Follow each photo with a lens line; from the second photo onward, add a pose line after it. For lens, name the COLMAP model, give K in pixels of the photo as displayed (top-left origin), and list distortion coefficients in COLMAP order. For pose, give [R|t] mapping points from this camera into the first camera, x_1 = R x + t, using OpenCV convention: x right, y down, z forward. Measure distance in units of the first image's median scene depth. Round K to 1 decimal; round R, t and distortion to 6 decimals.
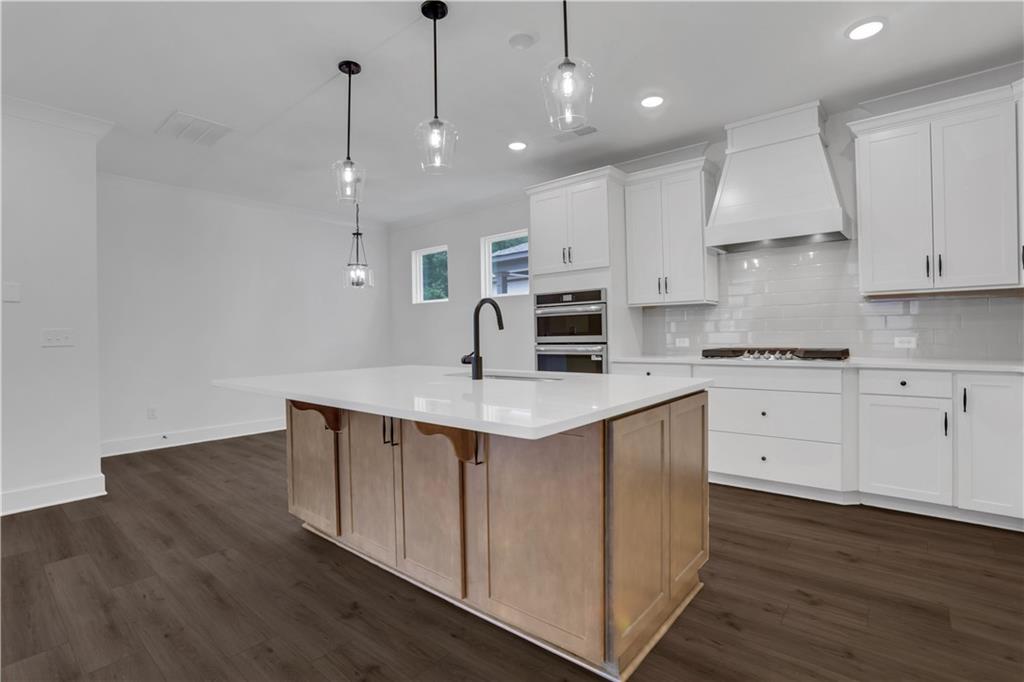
lens RADIAL K [[480.8, 0, 506.7], [0, 480.8, 339.9], [0, 0, 1]] dist [-0.066810, 0.010411]
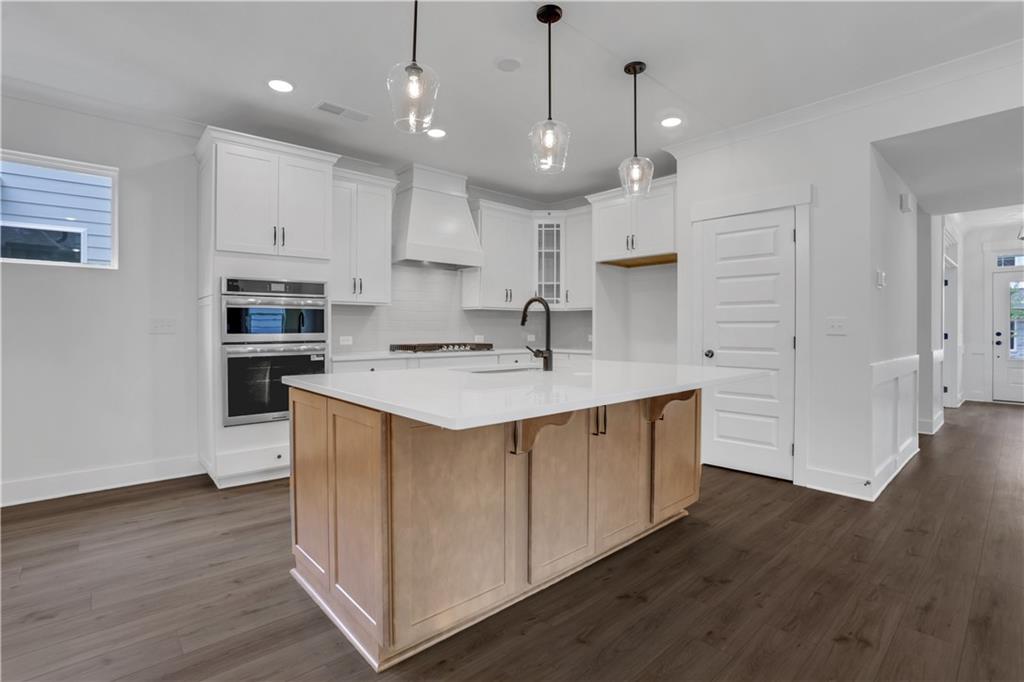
lens RADIAL K [[480.8, 0, 502.7], [0, 480.8, 332.7], [0, 0, 1]] dist [-0.066810, 0.010411]
pose [[0.148872, 0.010549, 0.988800, -0.794850], [0.008463, 0.999893, -0.011941, 0.004666], [-0.988820, 0.010146, 0.148767, 0.638956]]
